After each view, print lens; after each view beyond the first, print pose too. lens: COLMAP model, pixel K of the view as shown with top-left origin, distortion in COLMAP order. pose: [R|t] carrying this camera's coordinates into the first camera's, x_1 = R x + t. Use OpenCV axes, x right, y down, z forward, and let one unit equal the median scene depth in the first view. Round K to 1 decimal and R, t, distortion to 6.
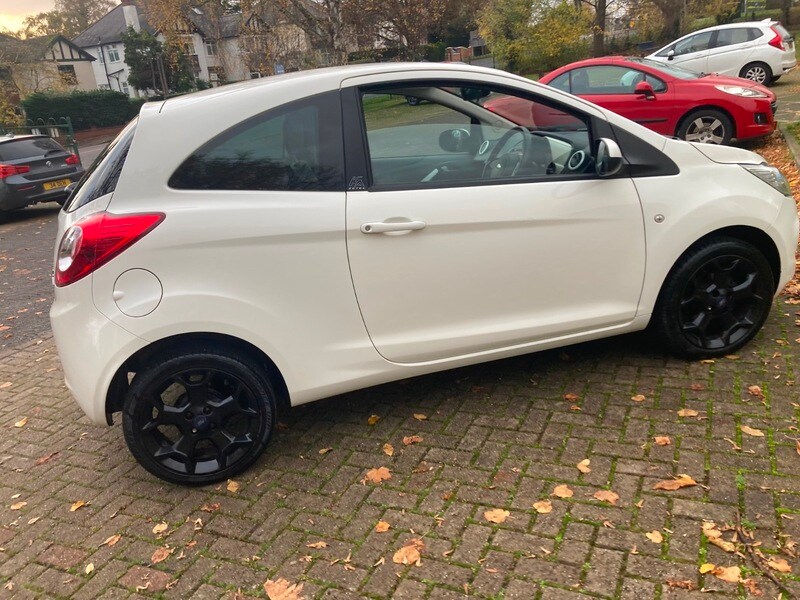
lens RADIAL K [[667.9, 0, 389.9], [0, 667.9, 303.5], [0, 0, 1]] dist [0.029531, -0.014789]
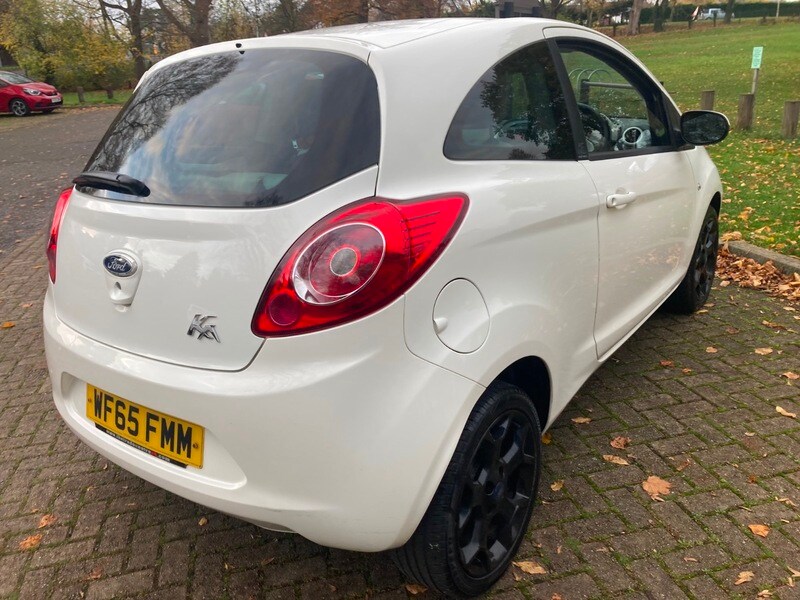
lens RADIAL K [[667.9, 0, 390.3], [0, 667.9, 292.6], [0, 0, 1]] dist [0.029531, -0.014789]
pose [[0.773569, -0.135751, 0.619001, -0.775381], [0.168540, 0.985679, 0.005541, -0.050241], [-0.610888, 0.100040, 0.785371, 0.502698]]
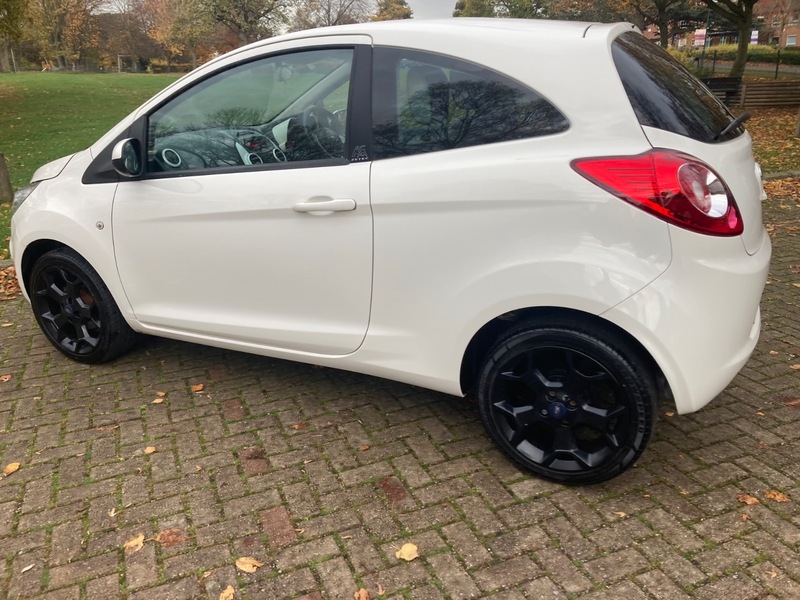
lens RADIAL K [[667.9, 0, 389.9], [0, 667.9, 301.7], [0, 0, 1]] dist [0.029531, -0.014789]
pose [[-0.751562, -0.089661, 0.653540, -0.812180], [0.311587, 0.824985, 0.471502, -0.573018], [-0.581436, 0.557997, -0.592090, 2.126376]]
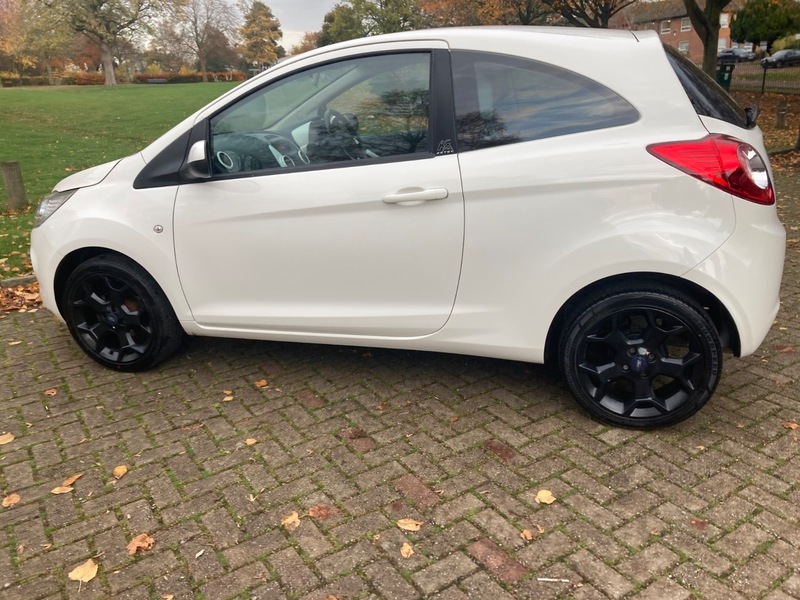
lens RADIAL K [[667.9, 0, 388.1], [0, 667.9, 298.1], [0, 0, 1]] dist [0.029531, -0.014789]
pose [[-0.857800, -0.023739, 0.513436, -0.614385], [0.280602, 0.815305, 0.506499, -0.668843], [-0.430630, 0.578545, -0.692707, 2.355284]]
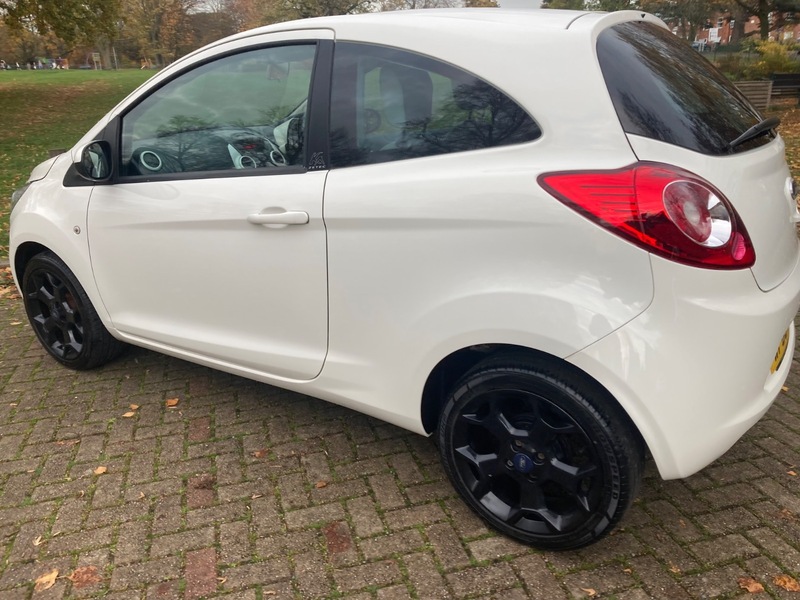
lens RADIAL K [[667.9, 0, 388.3], [0, 667.9, 303.0], [0, 0, 1]] dist [0.029531, -0.014789]
pose [[-0.665250, -0.121223, 0.736714, -0.849818], [0.334819, 0.833513, 0.439491, -0.509682], [-0.667337, 0.539037, -0.513907, 1.956926]]
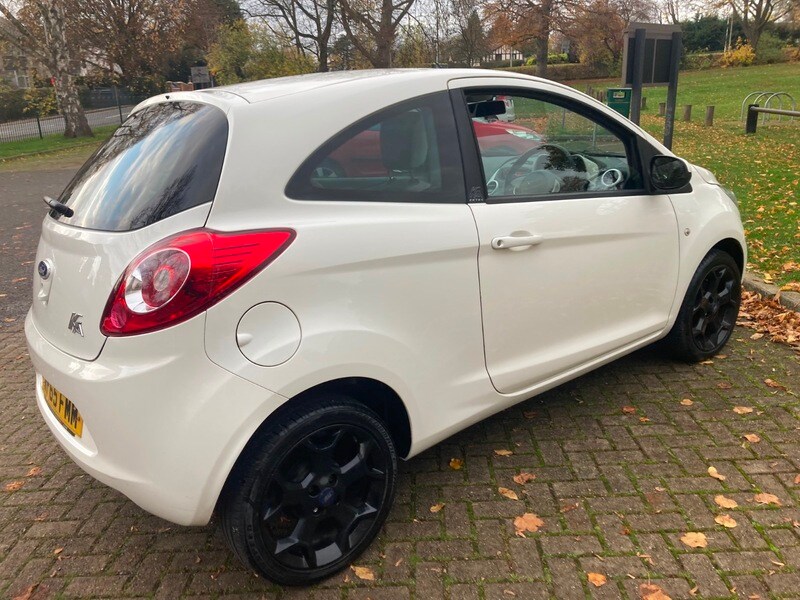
lens RADIAL K [[667.9, 0, 392.6], [0, 667.9, 290.0], [0, 0, 1]] dist [0.029531, -0.014789]
pose [[0.910810, -0.049260, 0.409876, -0.521148], [0.079735, 0.995152, -0.057583, -0.010968], [-0.405052, 0.085129, 0.910322, 0.242731]]
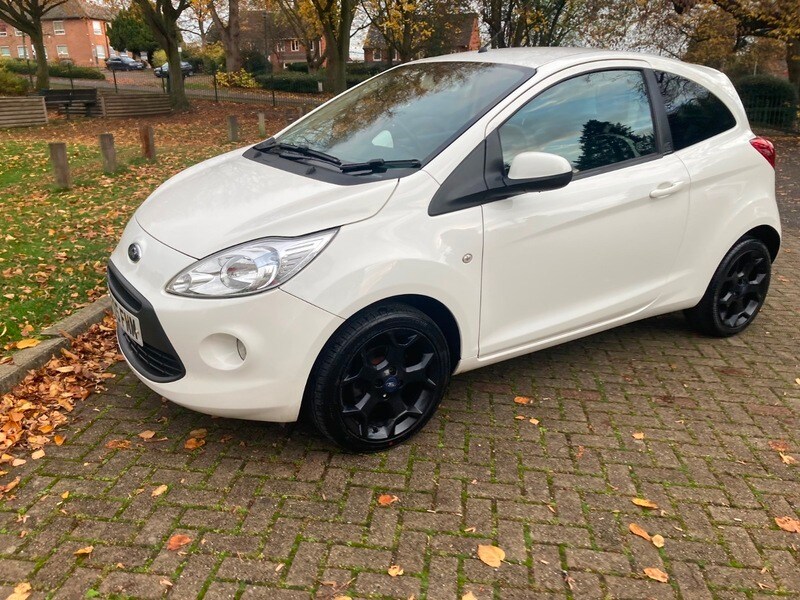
lens RADIAL K [[667.9, 0, 395.3], [0, 667.9, 297.0], [0, 0, 1]] dist [0.029531, -0.014789]
pose [[-0.933600, 0.200328, -0.297084, 0.703641], [-0.026545, 0.788165, 0.614891, -0.849120], [0.357331, 0.581948, -0.730514, 2.375960]]
